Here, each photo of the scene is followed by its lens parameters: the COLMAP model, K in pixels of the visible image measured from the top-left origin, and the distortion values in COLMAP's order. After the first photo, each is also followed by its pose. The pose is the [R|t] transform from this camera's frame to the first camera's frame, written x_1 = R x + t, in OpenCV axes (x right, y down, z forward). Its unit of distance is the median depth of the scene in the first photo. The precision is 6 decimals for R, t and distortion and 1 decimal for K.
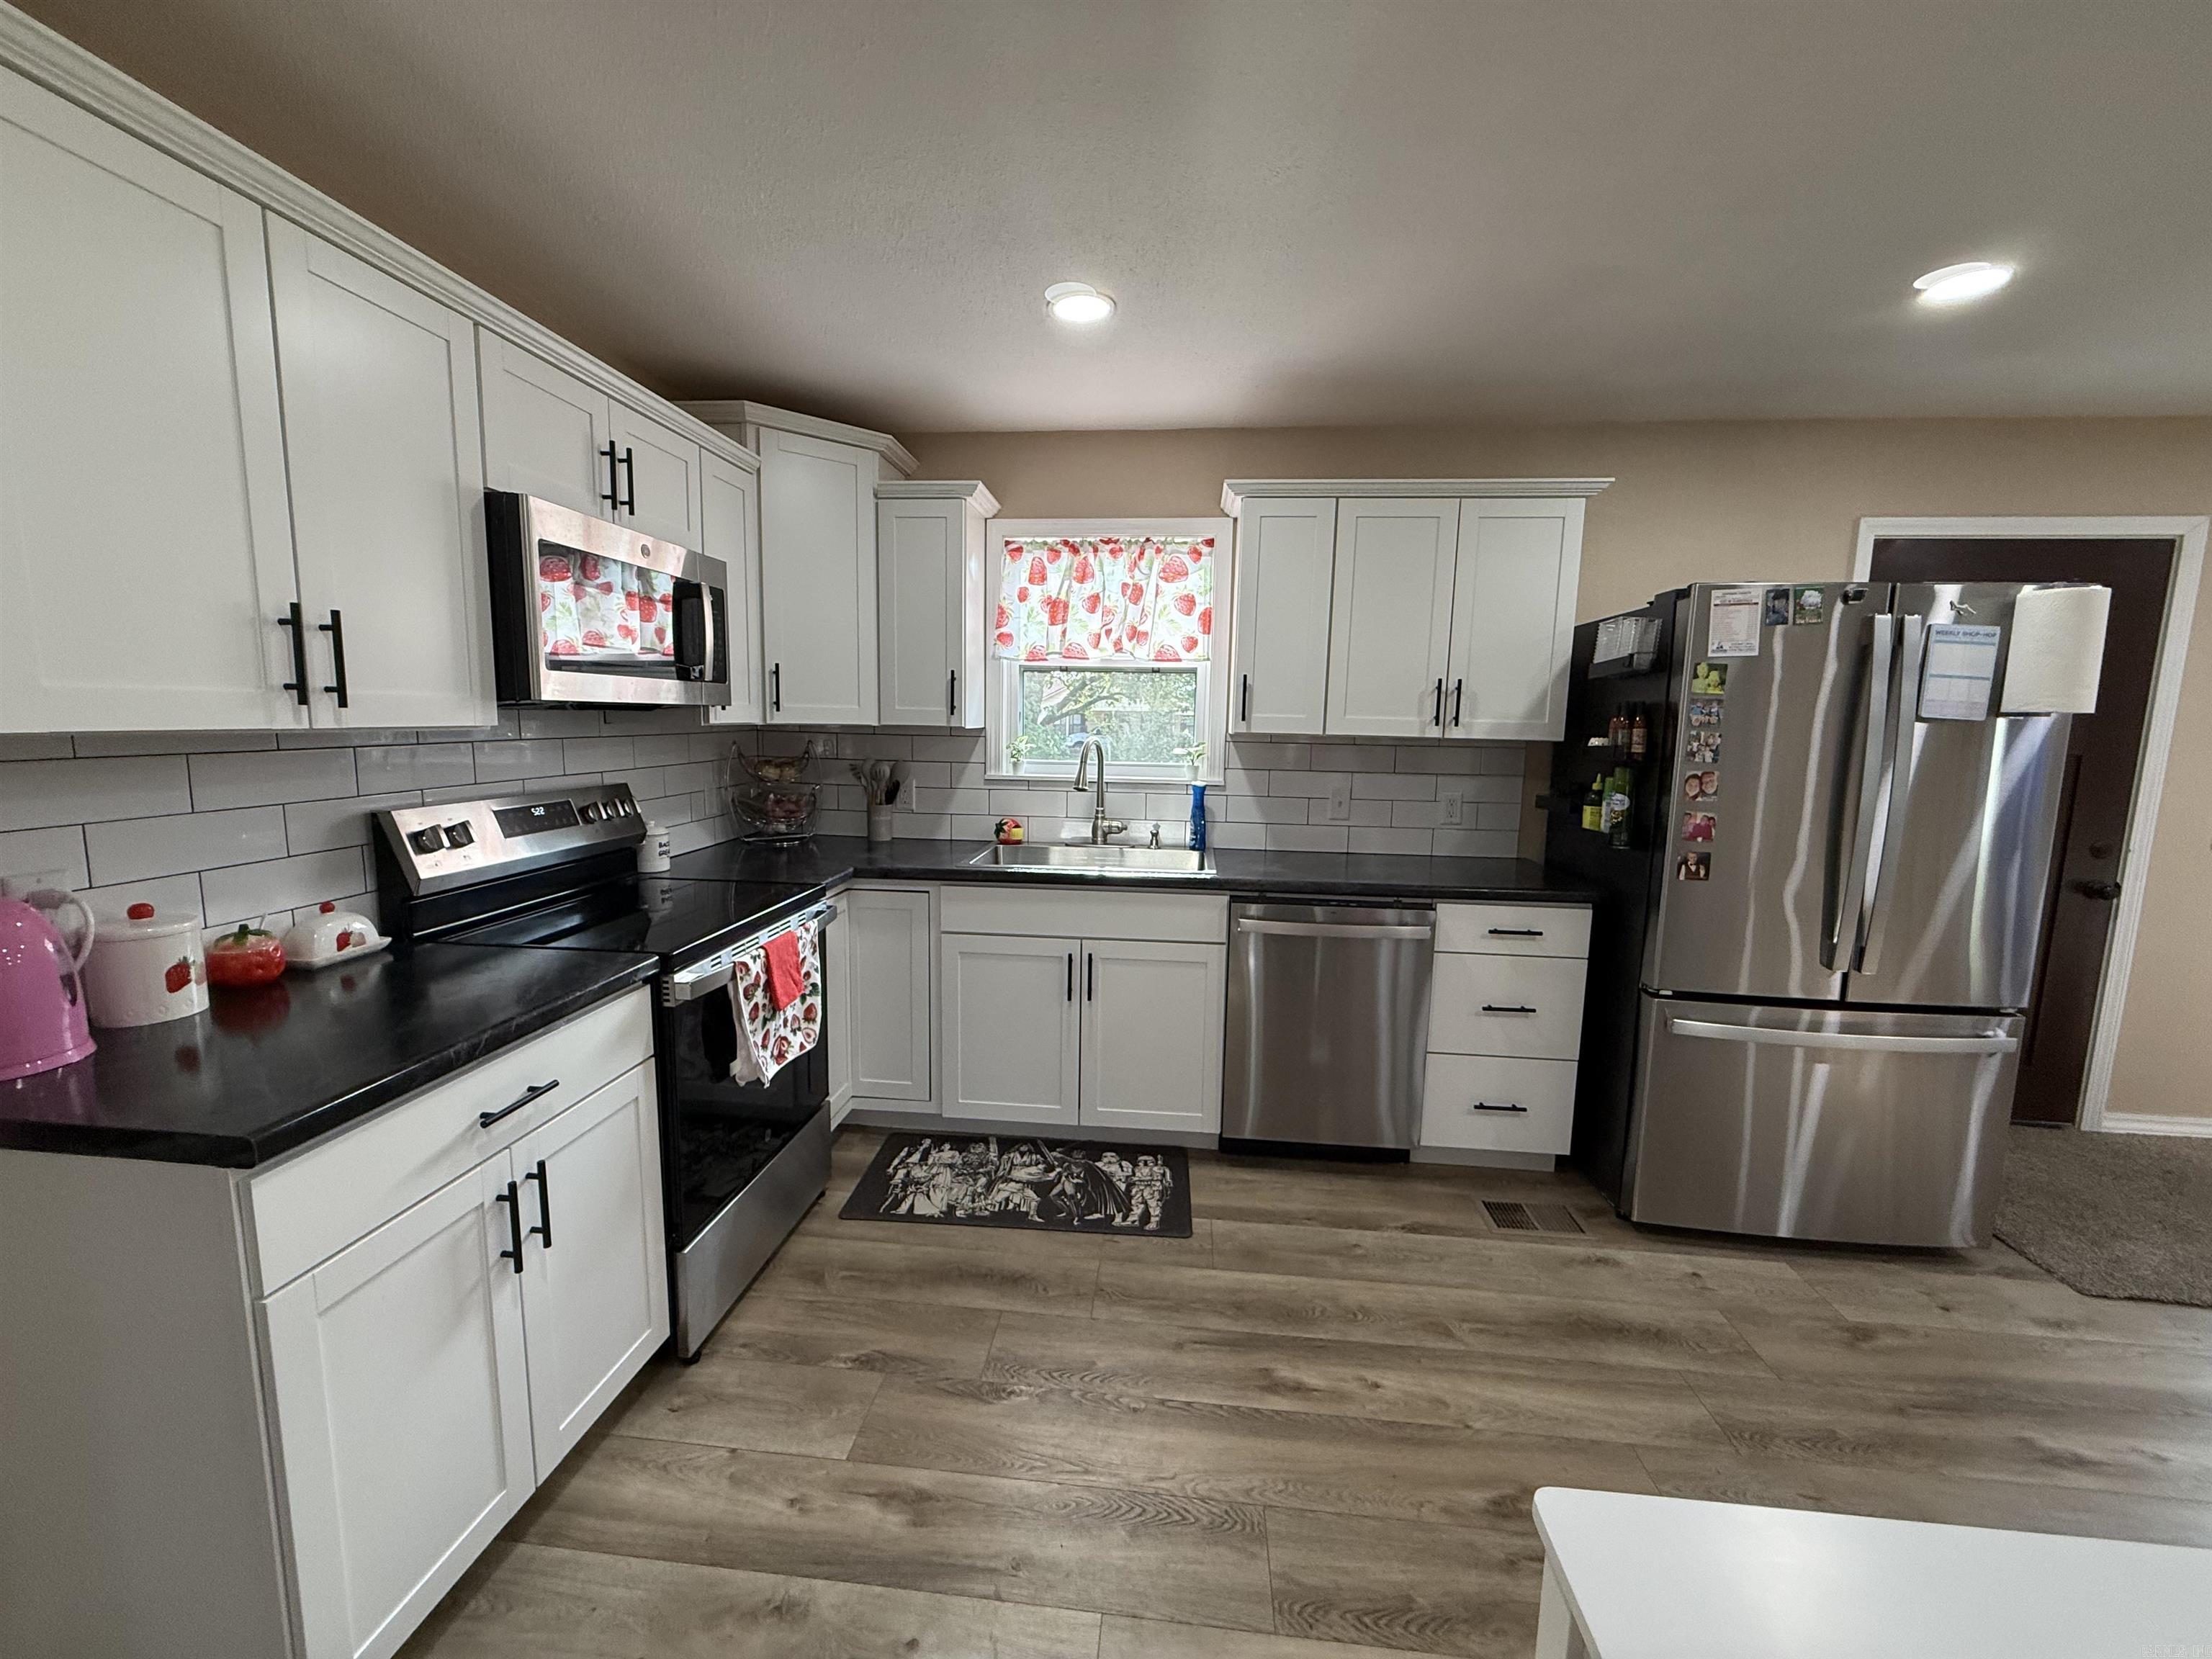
lens RADIAL K [[881.1, 0, 1102.5], [0, 881.1, 826.0], [0, 0, 1]] dist [0.000552, 0.000260]
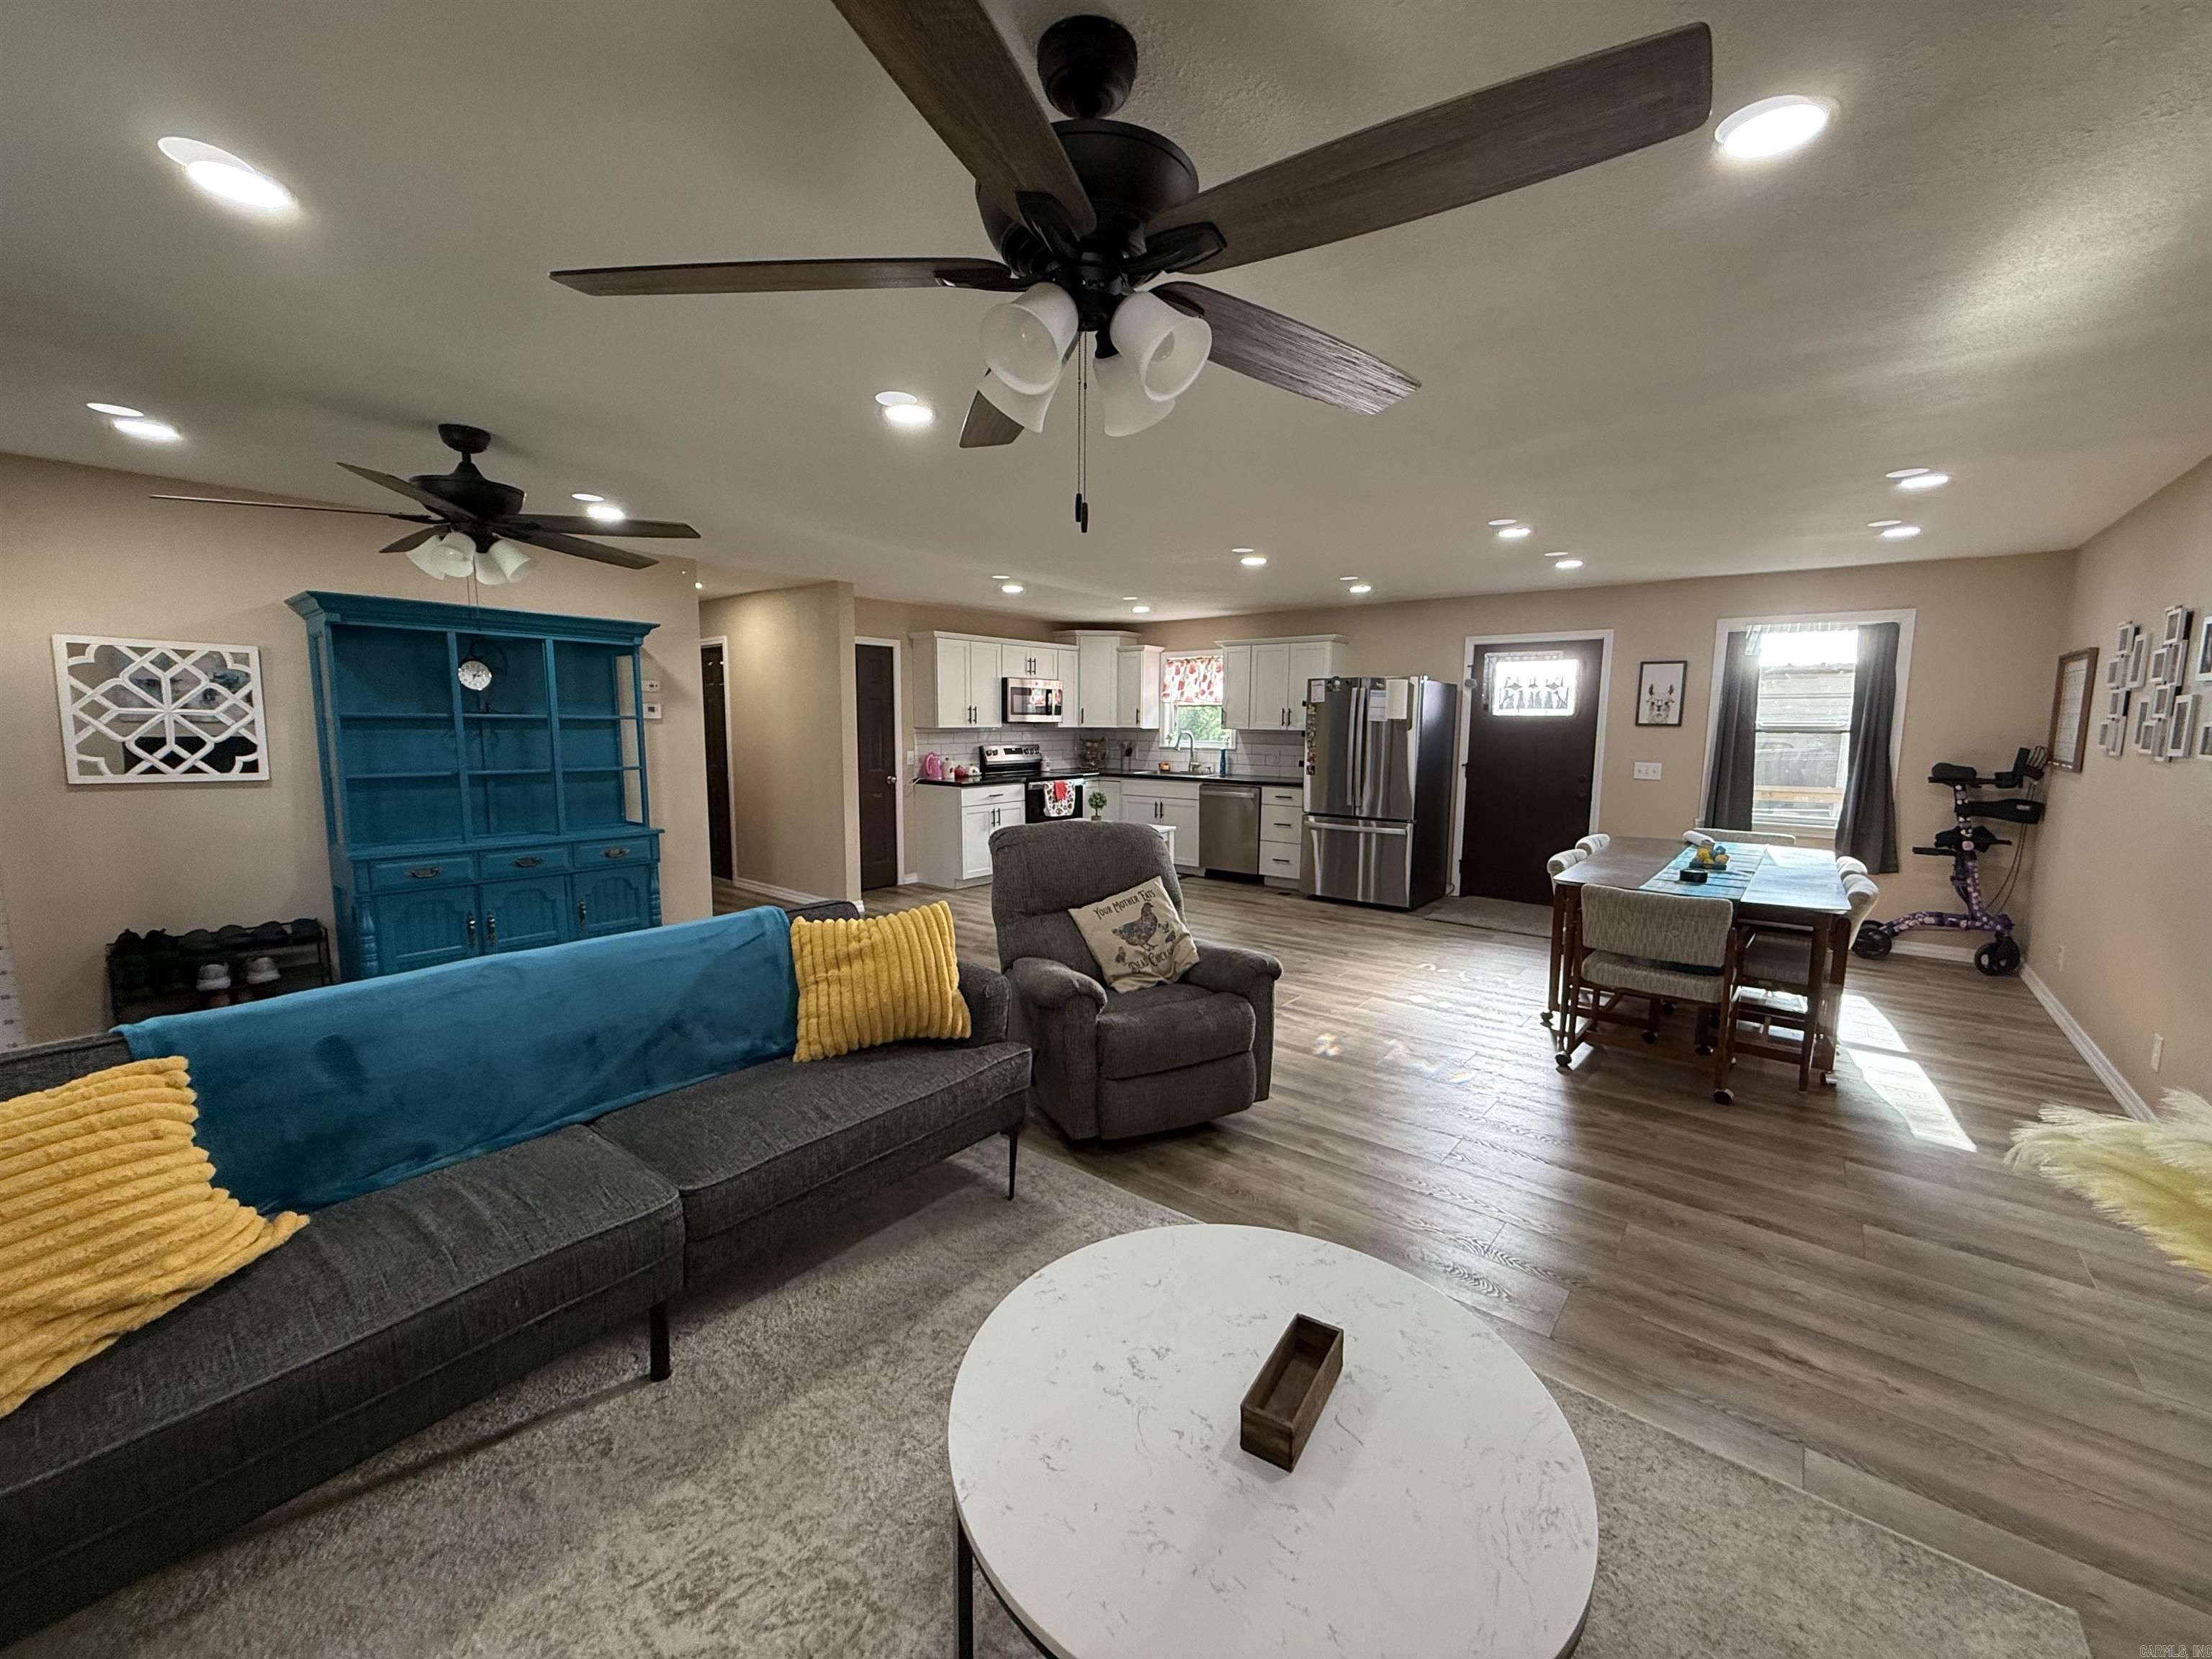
lens RADIAL K [[881.1, 0, 1099.6], [0, 881.1, 828.6], [0, 0, 1]] dist [0.000552, 0.000260]
pose [[0.835130, 0.053314, -0.547463, 1.760703], [-0.058856, 0.998239, 0.007429, 0.270359], [0.546895, 0.026018, 0.836797, -1.968341]]
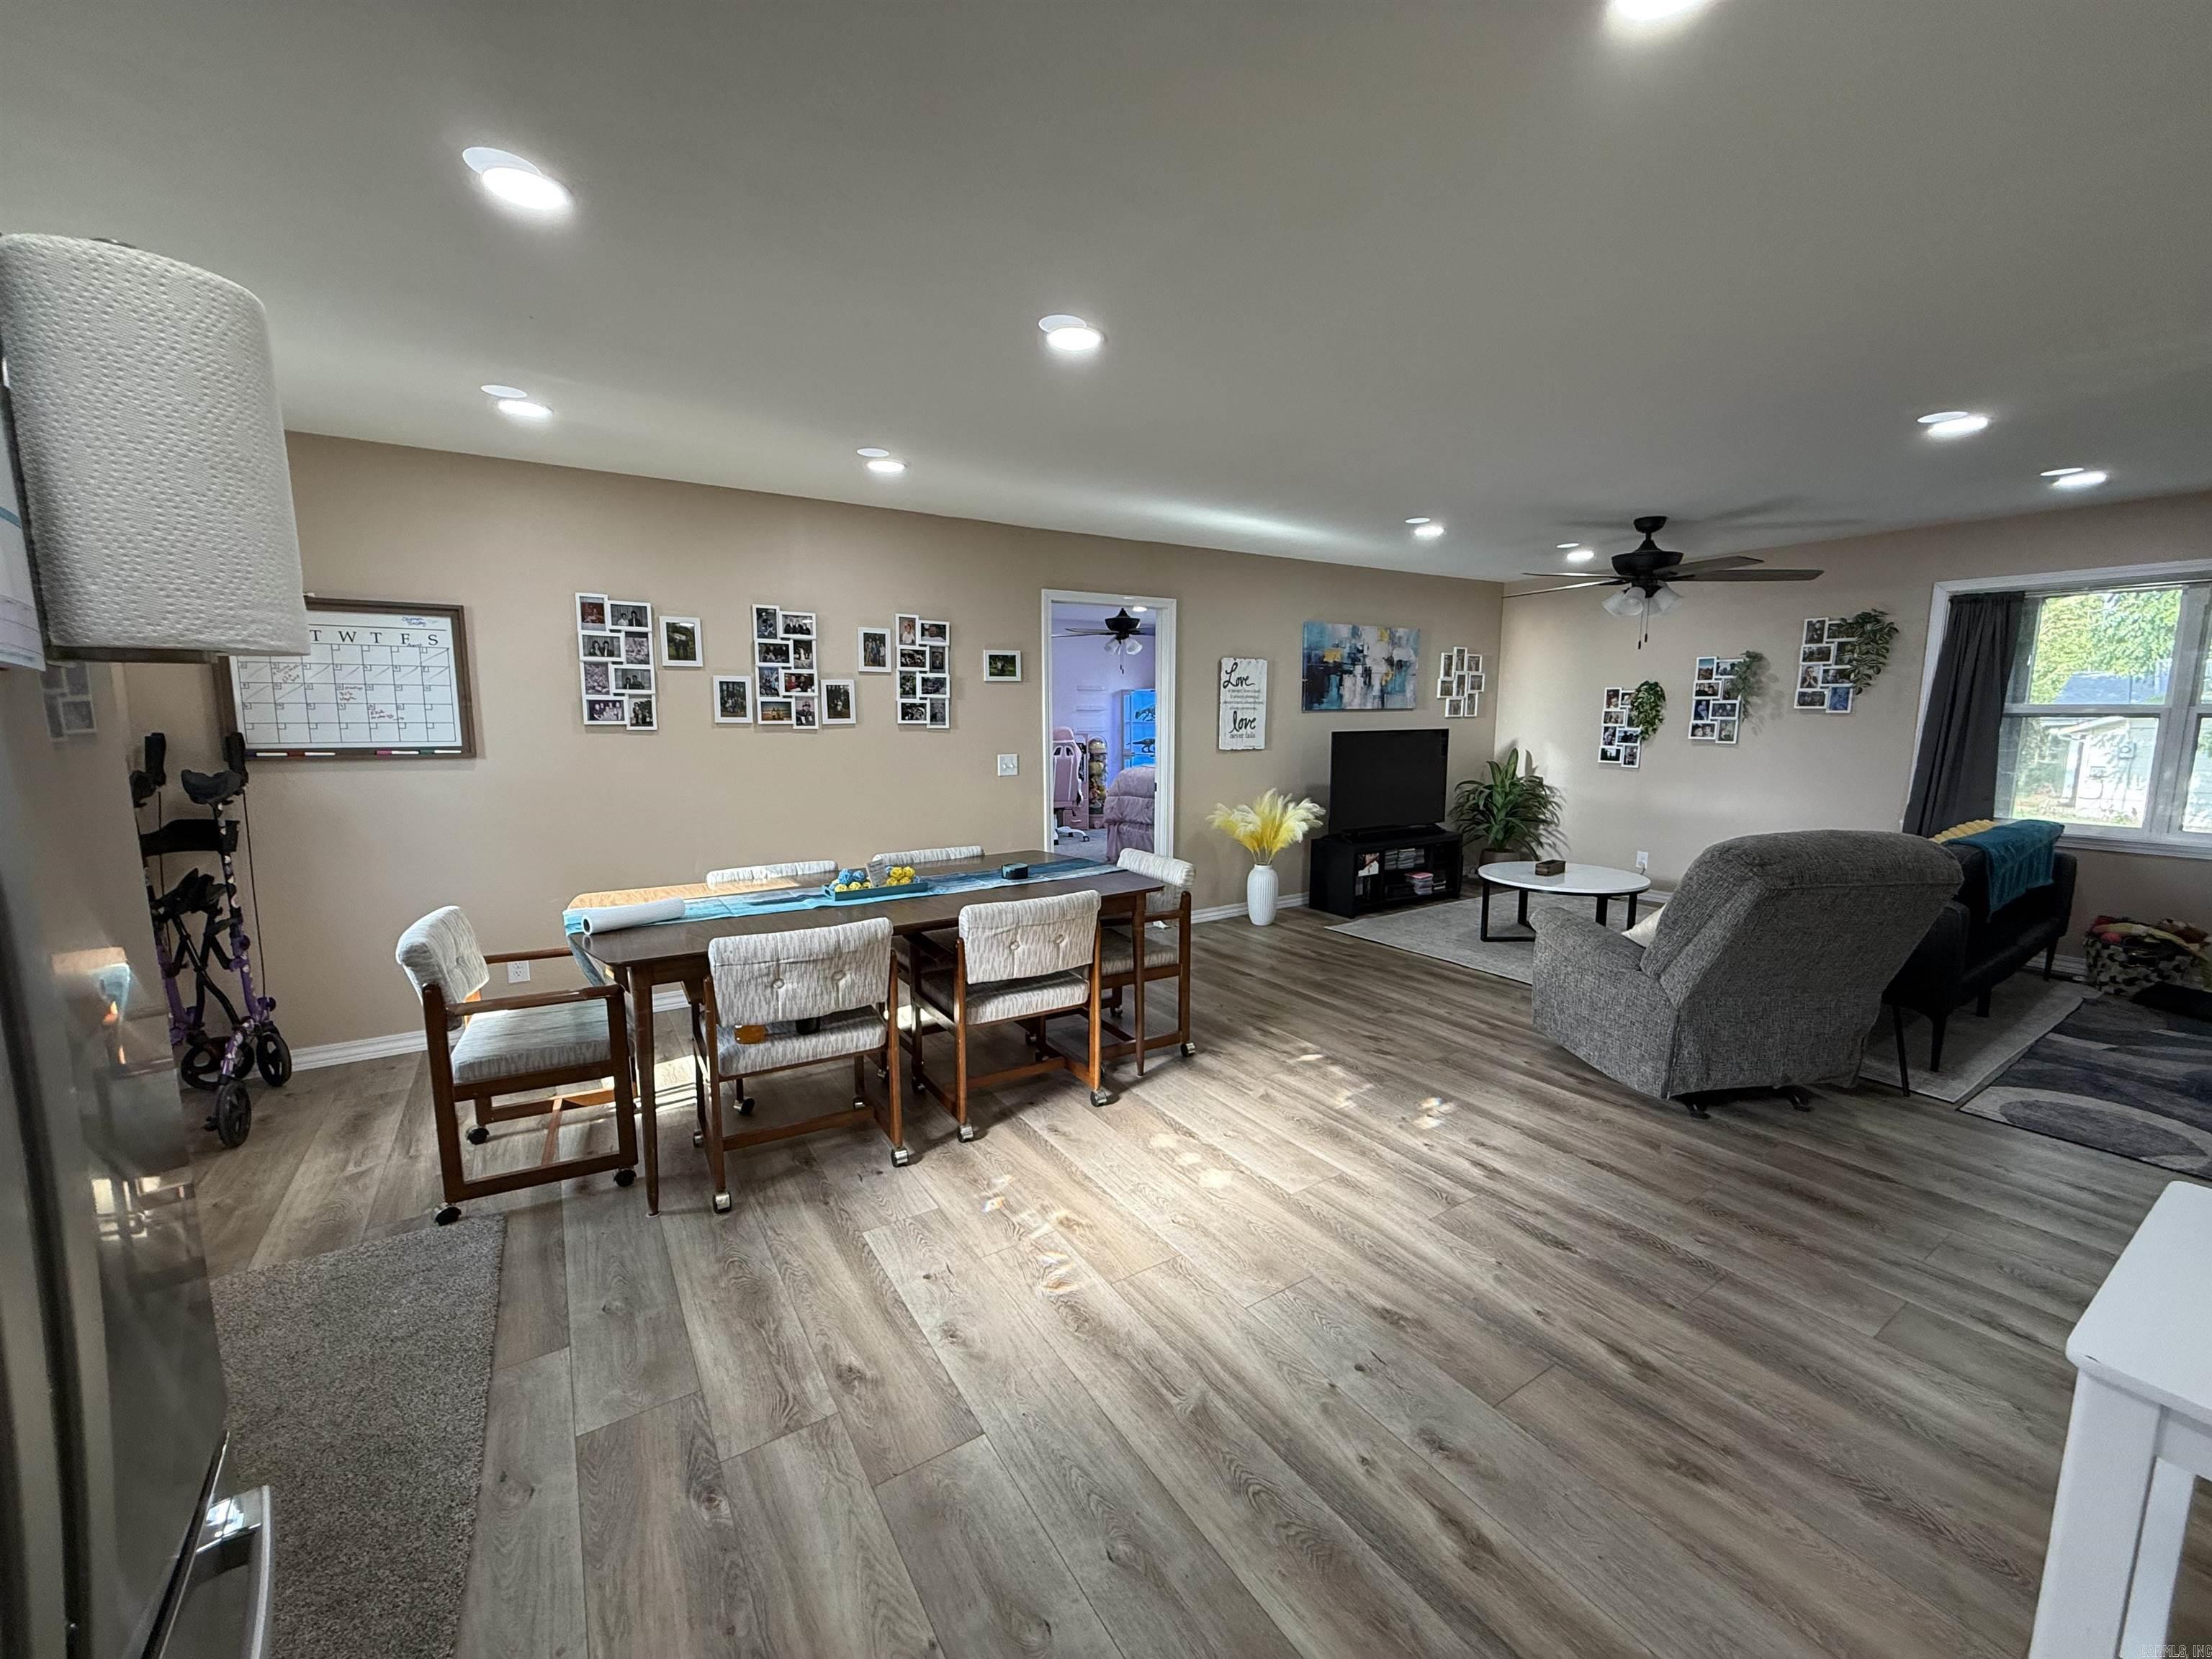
lens RADIAL K [[881.1, 0, 1101.2], [0, 881.1, 826.6], [0, 0, 1]] dist [0.000552, 0.000260]
pose [[-0.622680, -0.124778, 0.772463, 0.527646], [0.085048, 0.970562, 0.225334, -0.100553], [-0.777841, 0.206007, -0.593738, 0.867128]]
